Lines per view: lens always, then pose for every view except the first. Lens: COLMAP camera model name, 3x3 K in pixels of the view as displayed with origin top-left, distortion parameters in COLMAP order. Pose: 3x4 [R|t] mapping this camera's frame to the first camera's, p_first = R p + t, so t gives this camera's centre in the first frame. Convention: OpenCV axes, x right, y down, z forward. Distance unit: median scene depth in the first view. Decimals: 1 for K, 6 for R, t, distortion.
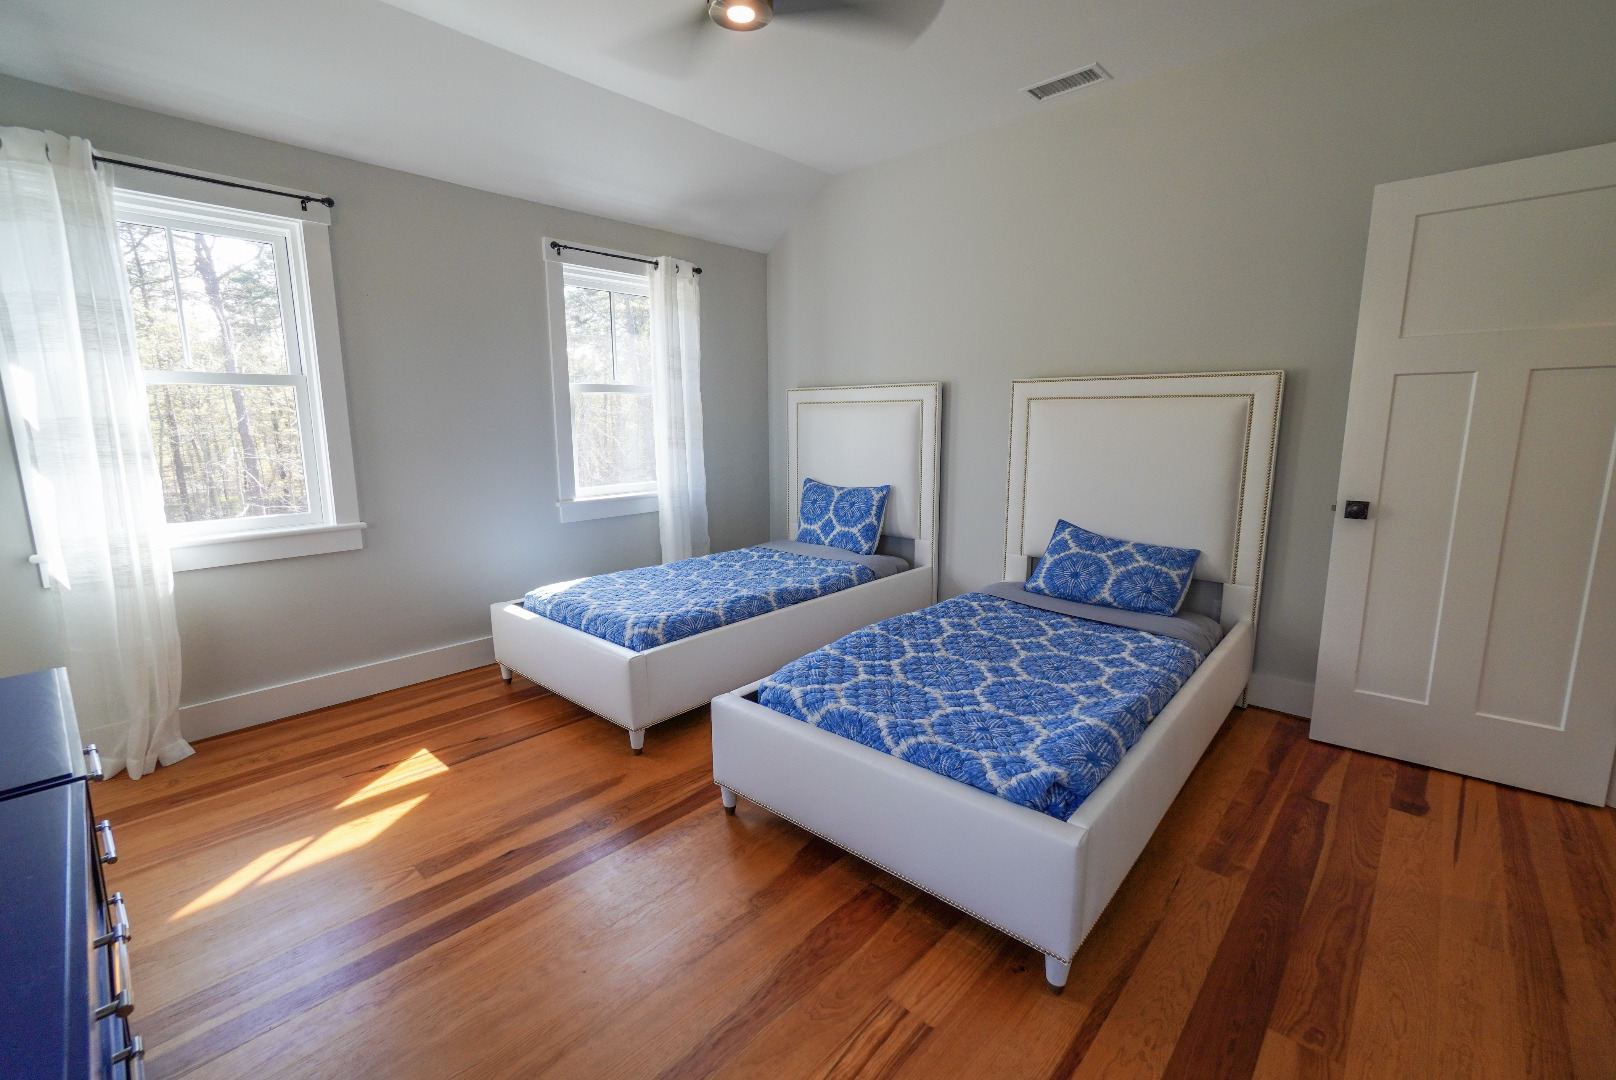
lens RADIAL K [[697.3, 0, 792.3], [0, 697.3, 530.0], [0, 0, 1]] dist [-0.026362, 0.019584]
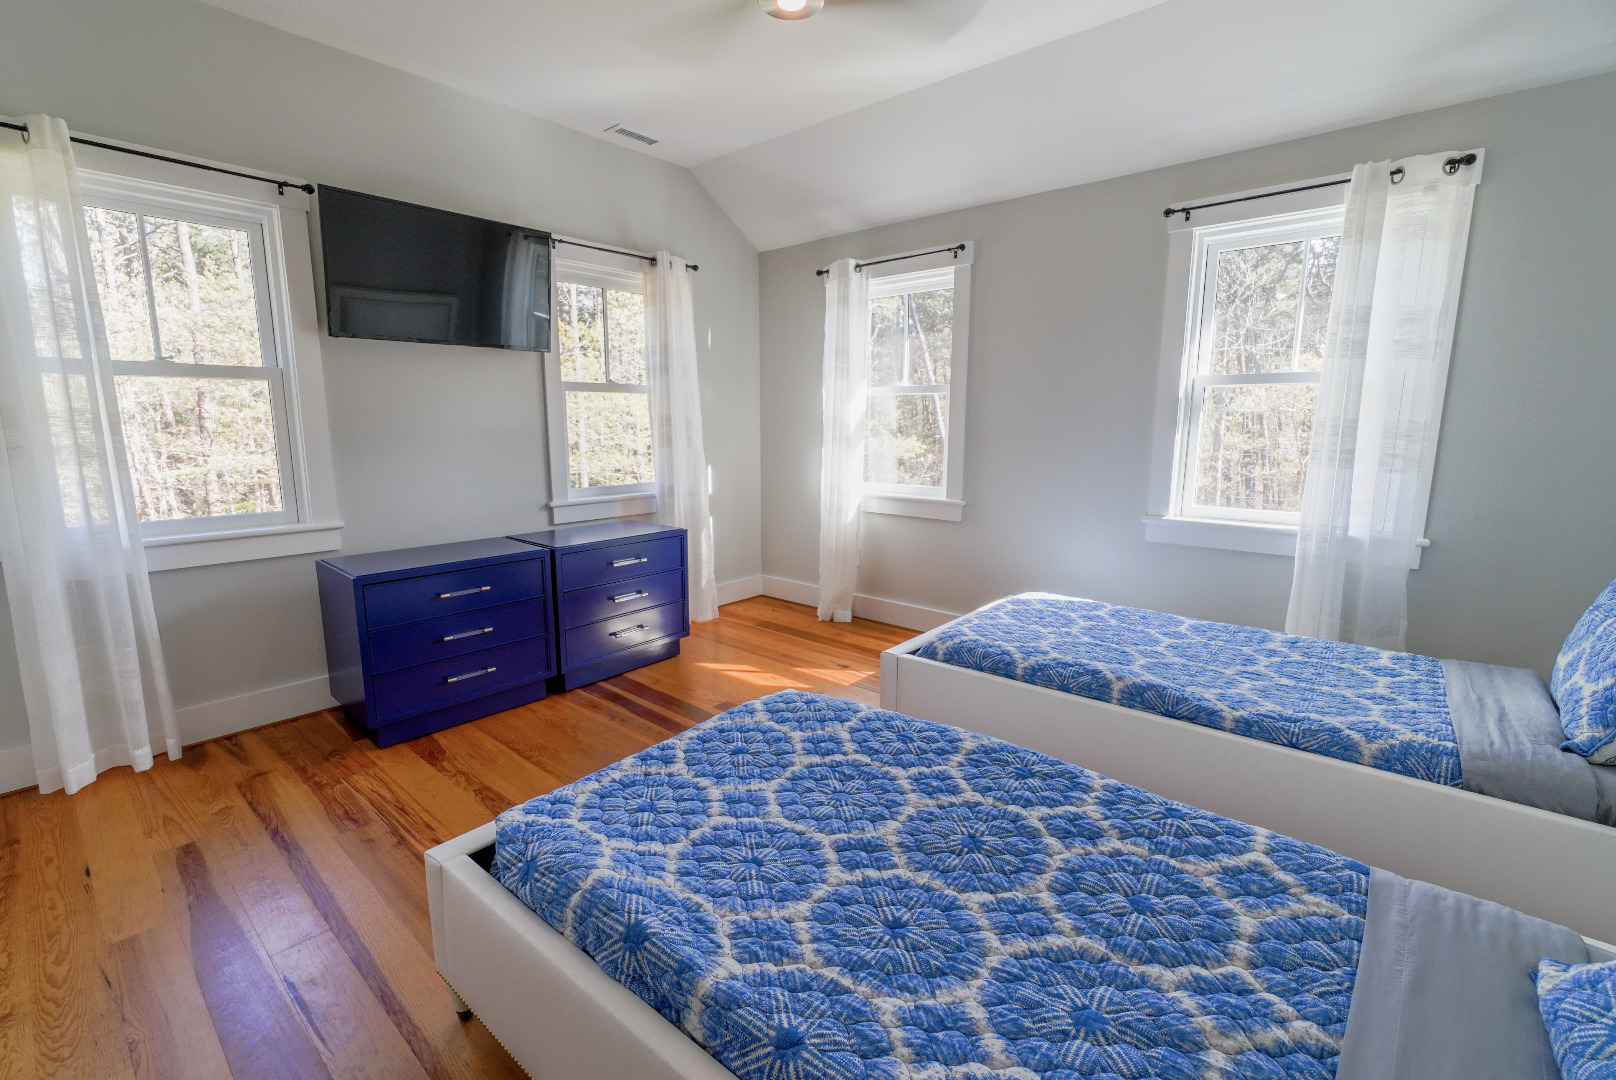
lens RADIAL K [[696.9, 0, 803.8], [0, 696.9, 536.0], [0, 0, 1]] dist [-0.000878, -0.000218]
pose [[0.044549, 0.173886, -0.983758, 0.688700], [-0.157153, 0.973695, 0.164991, -0.124982], [0.986569, 0.147250, 0.070704, 0.713347]]
